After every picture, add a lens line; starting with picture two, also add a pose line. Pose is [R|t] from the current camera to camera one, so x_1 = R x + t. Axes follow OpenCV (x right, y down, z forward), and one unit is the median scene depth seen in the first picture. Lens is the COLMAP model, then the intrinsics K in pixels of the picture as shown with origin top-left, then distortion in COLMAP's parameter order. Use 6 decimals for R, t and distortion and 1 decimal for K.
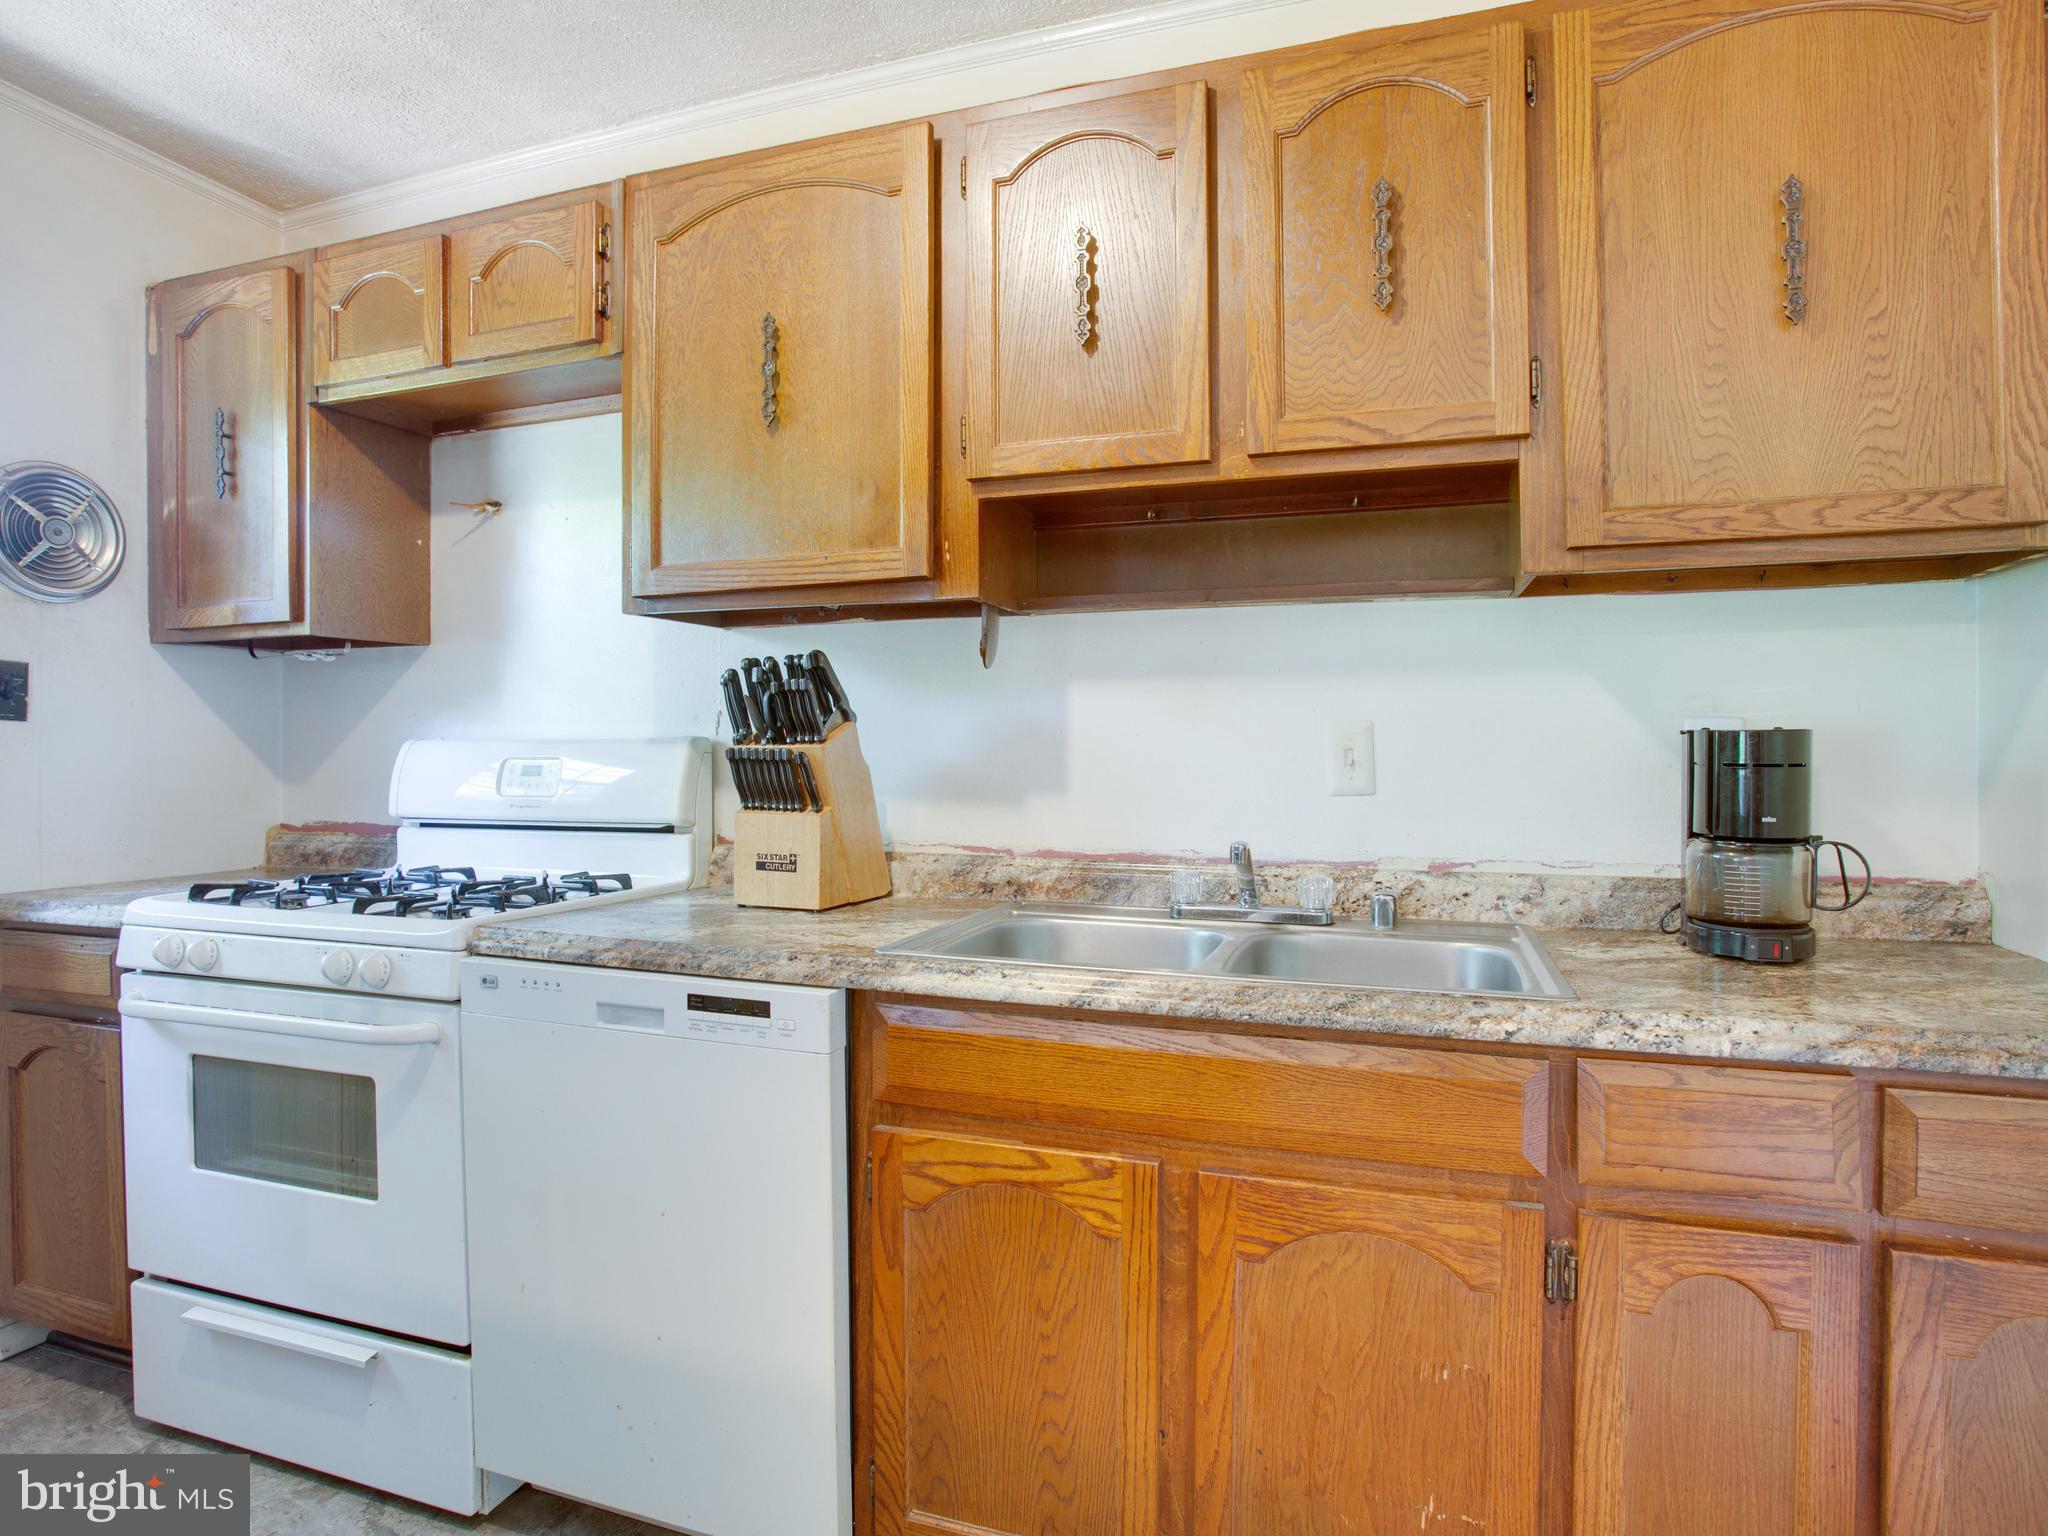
lens RADIAL K [[1162.0, 0, 1024.0], [0, 1162.0, 768.0], [0, 0, 1]] dist [-0.074747, 0.038787]
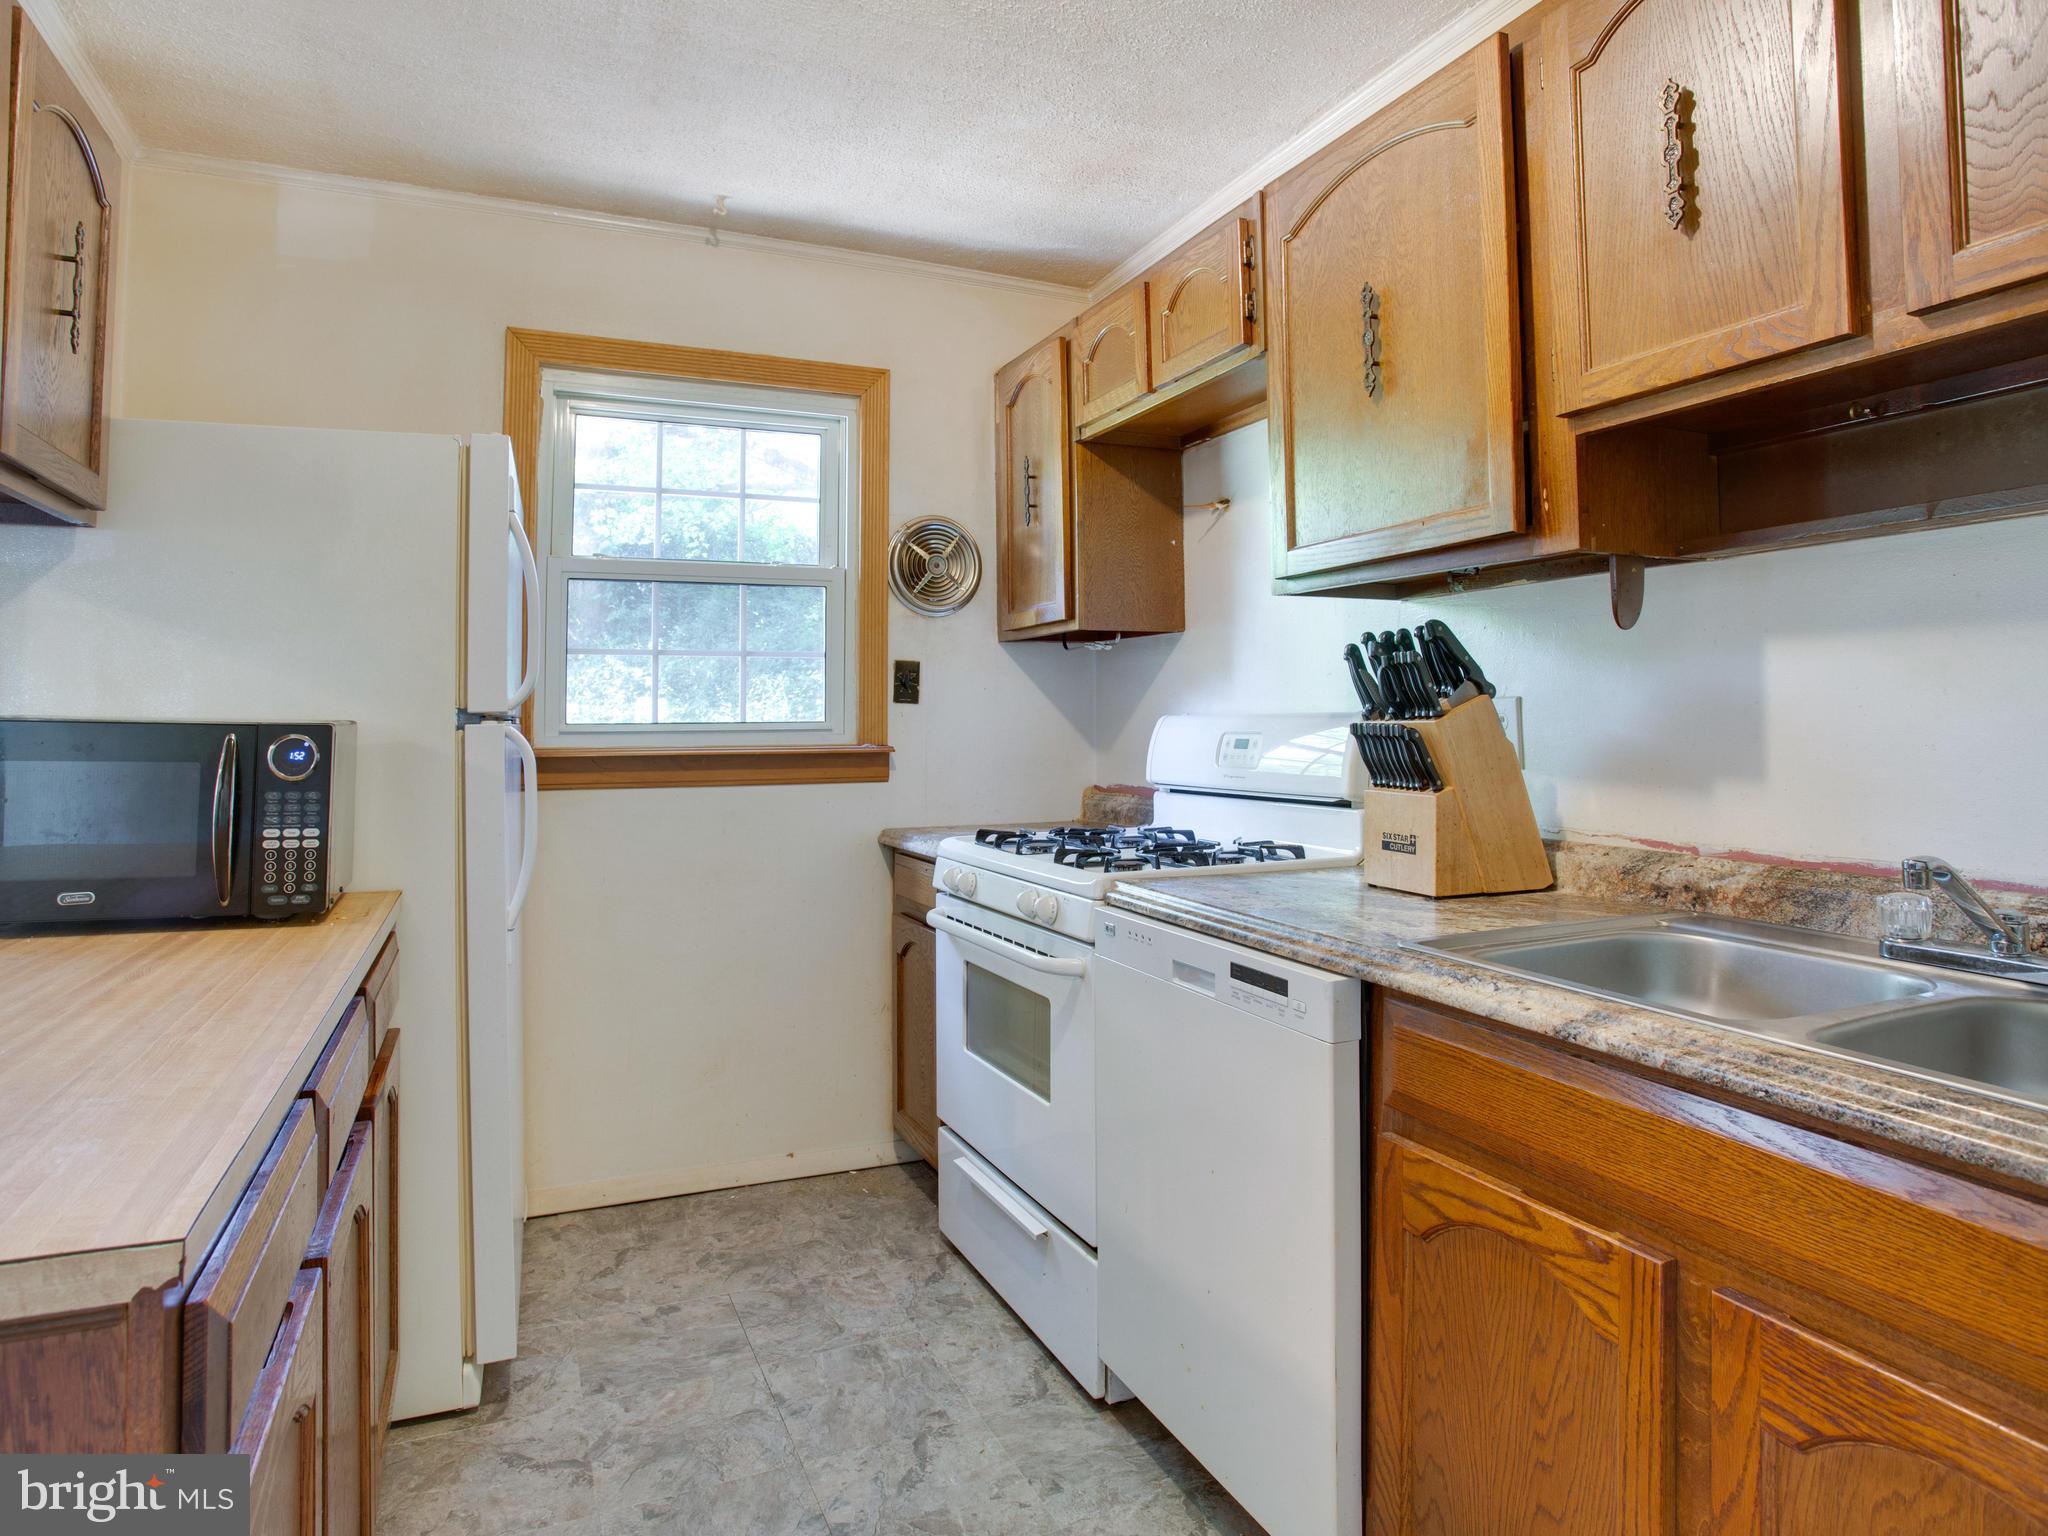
lens RADIAL K [[1169.2, 0, 986.3], [0, 1169.2, 681.1], [0, 0, 1]] dist [-0.067388, 0.029240]
pose [[0.677557, -0.026749, -0.734983, 0.264337], [-0.009650, 0.998929, -0.045250, -0.005524], [0.735407, 0.037752, 0.676574, 0.095326]]
